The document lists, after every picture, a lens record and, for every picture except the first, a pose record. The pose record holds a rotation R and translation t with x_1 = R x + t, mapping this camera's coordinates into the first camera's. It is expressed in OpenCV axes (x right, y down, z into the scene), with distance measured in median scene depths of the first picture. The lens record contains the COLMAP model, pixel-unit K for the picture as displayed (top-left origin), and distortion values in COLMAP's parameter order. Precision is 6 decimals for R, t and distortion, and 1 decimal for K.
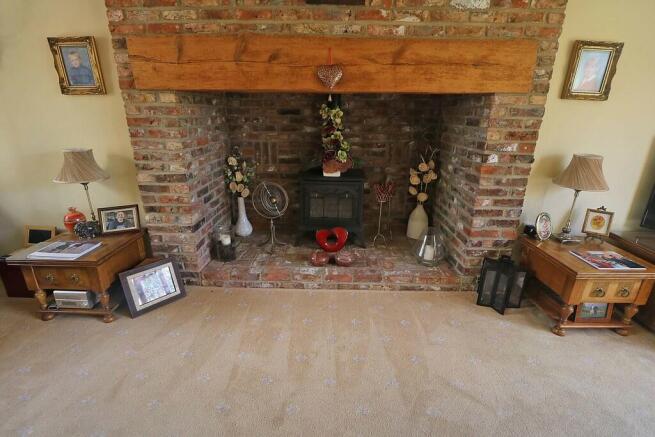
lens RADIAL K [[302.6, 0, 323.8], [0, 302.6, 214.4], [0, 0, 1]] dist [0.001001, -0.013336]
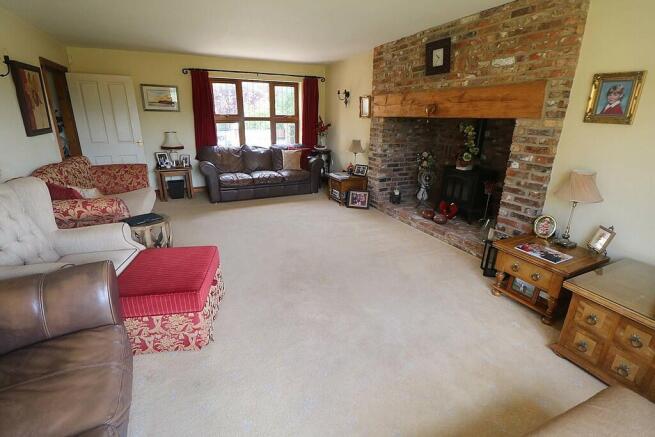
lens RADIAL K [[302.6, 0, 323.8], [0, 302.6, 214.4], [0, 0, 1]] dist [0.001001, -0.013336]
pose [[0.432226, 0.272277, -0.859678, 1.433544], [-0.291868, 0.944252, 0.152319, 0.071649], [0.853225, 0.185076, 0.487600, -0.365911]]
